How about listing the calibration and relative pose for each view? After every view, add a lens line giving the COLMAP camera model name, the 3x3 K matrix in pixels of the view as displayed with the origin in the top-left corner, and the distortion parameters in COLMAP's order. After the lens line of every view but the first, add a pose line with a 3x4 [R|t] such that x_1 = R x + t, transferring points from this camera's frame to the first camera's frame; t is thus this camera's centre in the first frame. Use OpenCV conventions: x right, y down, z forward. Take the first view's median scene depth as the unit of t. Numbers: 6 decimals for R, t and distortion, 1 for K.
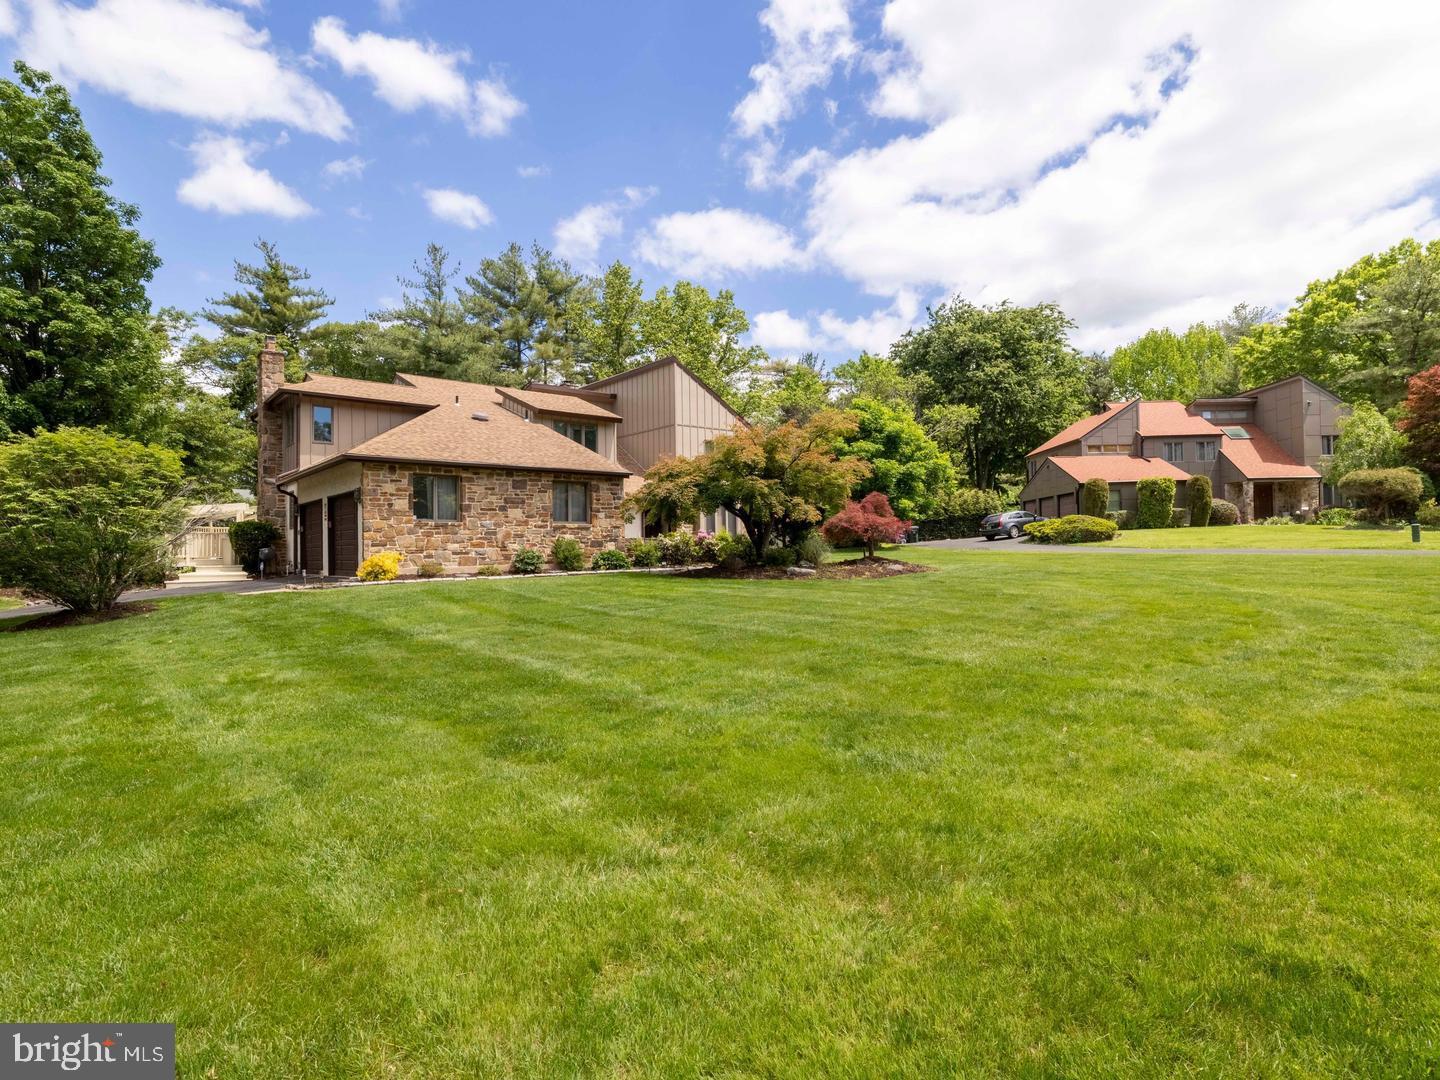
lens RADIAL K [[761.5, 0, 727.6], [0, 761.5, 534.1], [0, 0, 1]] dist [-0.022139, 0.001011]
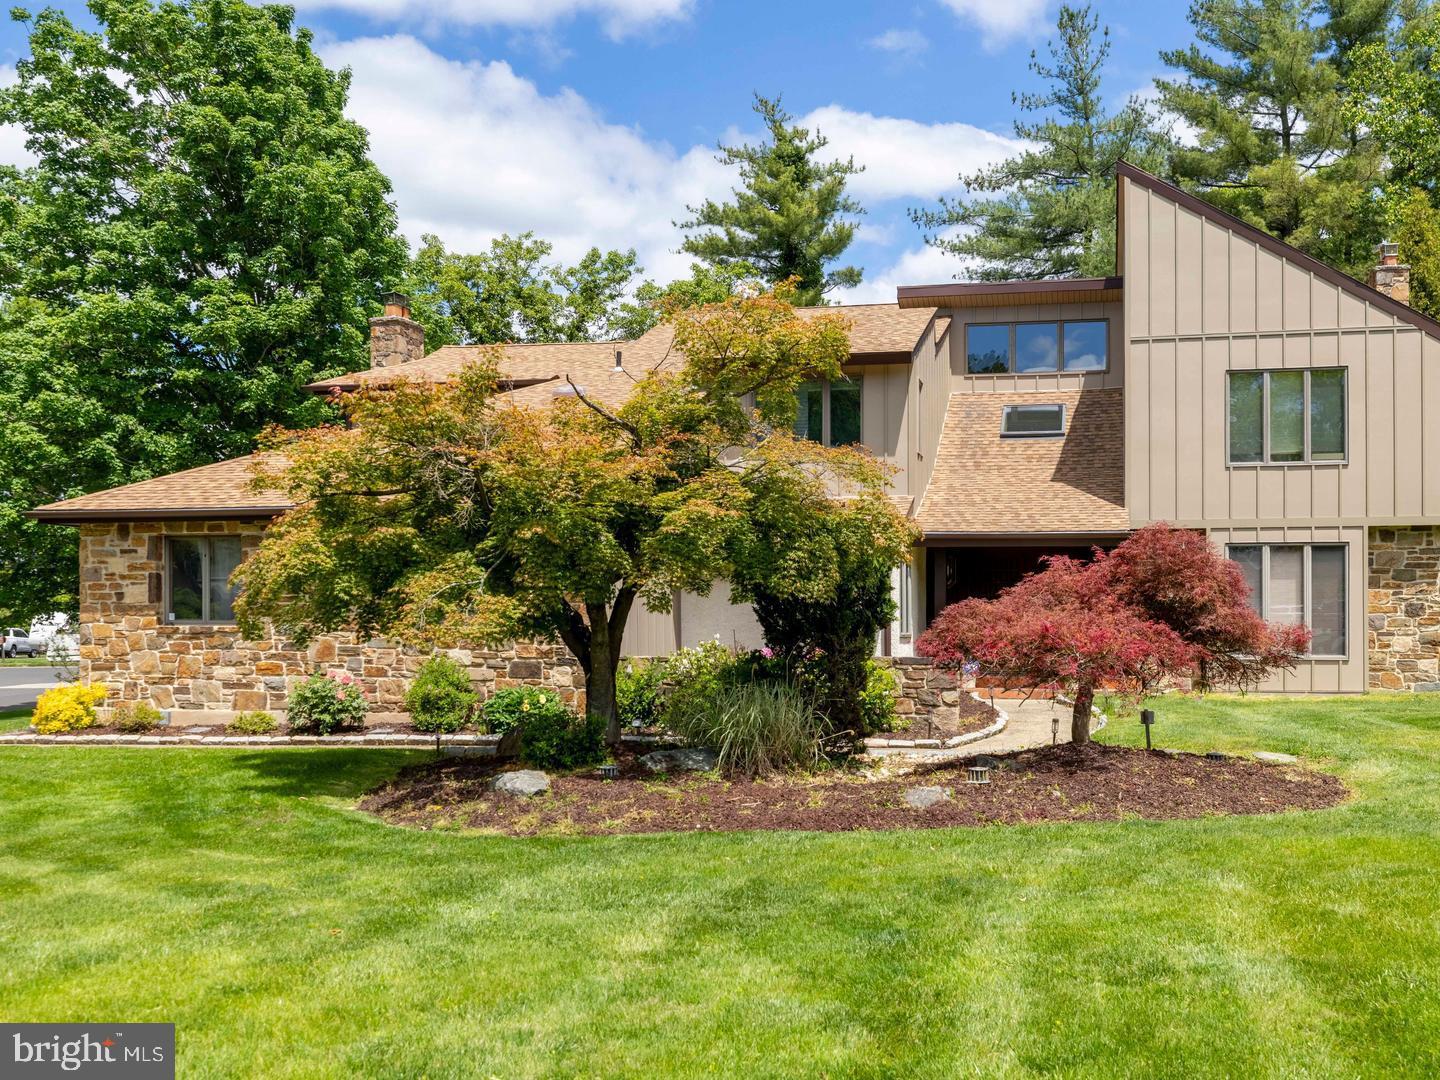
lens RADIAL K [[1552.0, 0, 792.0], [0, 1552.0, 554.9], [0, 0, 1]] dist [-0.002435, 0.000000]
pose [[0.620115, -0.020996, -0.784230, 0.578088], [0.008488, 0.999763, -0.020055, -0.031944], [0.784465, 0.005780, 0.620146, 0.526664]]
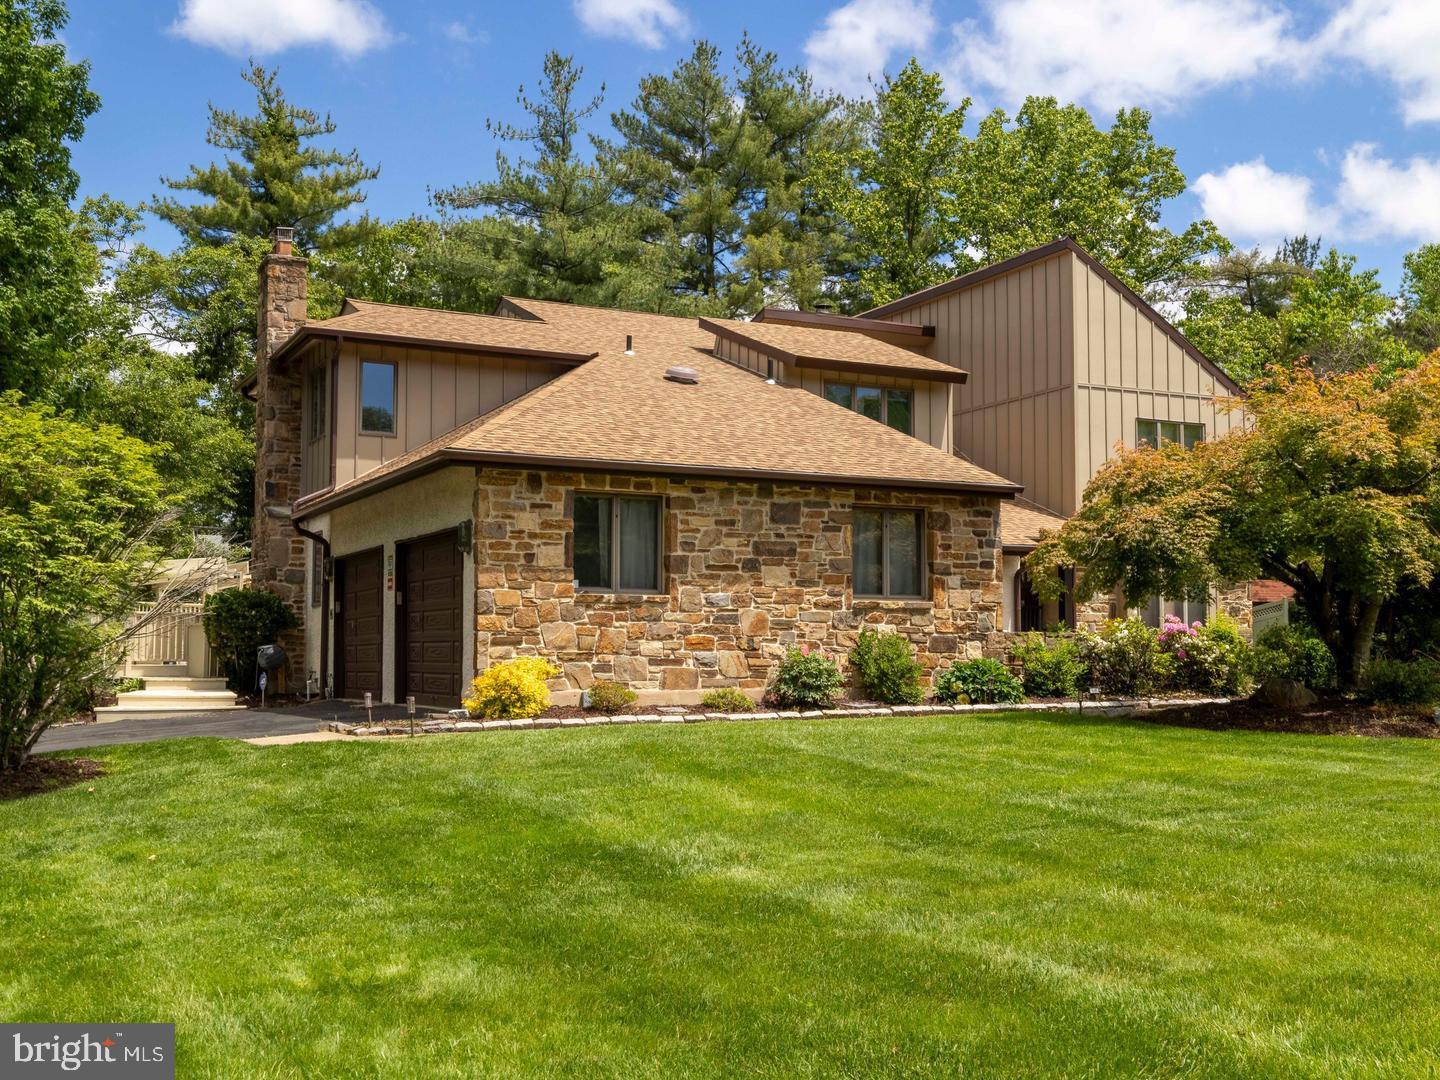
lens RADIAL K [[1529.7, 0, 718.7], [0, 1529.7, 547.8], [0, 0, 1]] dist [-0.036529, 0.000000]
pose [[0.972418, -0.001768, -0.233237, -0.084059], [-0.009690, 0.998802, -0.047969, 0.000083], [0.233043, 0.048905, 0.971236, 0.080629]]
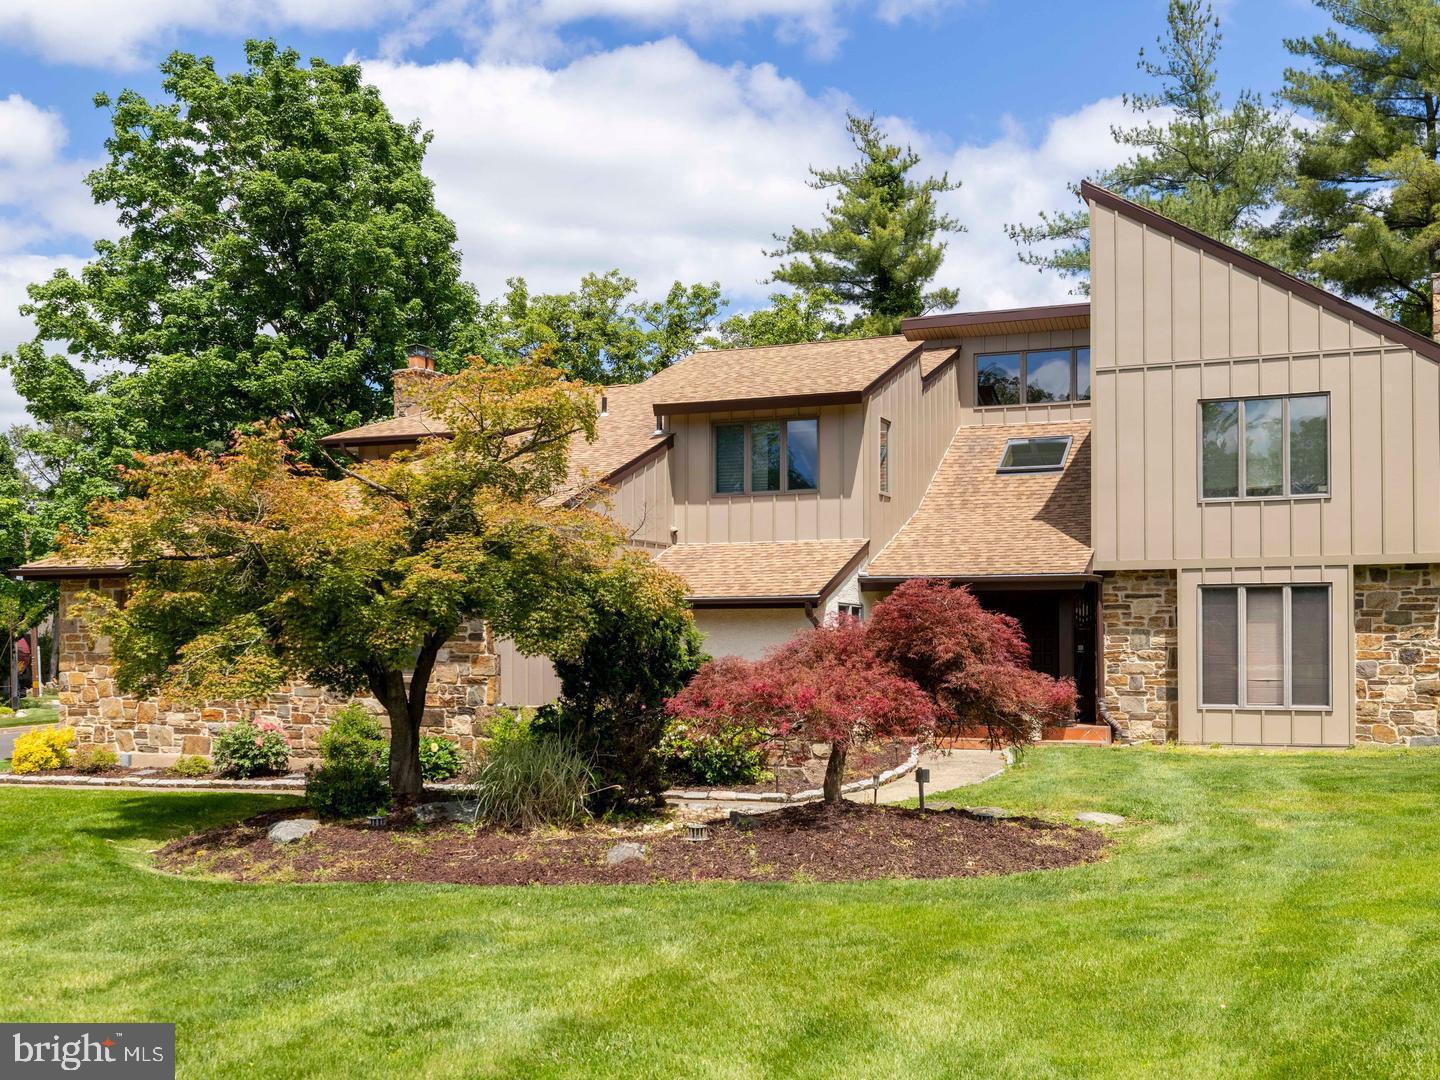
lens RADIAL K [[1642.5, 0, 723.1], [0, 1642.5, 553.3], [0, 0, 1]] dist [-0.000201, 0.000000]
pose [[0.449671, -0.041677, -0.892222, 0.722405], [0.014451, 0.999120, -0.039386, -0.041272], [0.893077, 0.004817, 0.449877, 0.665737]]
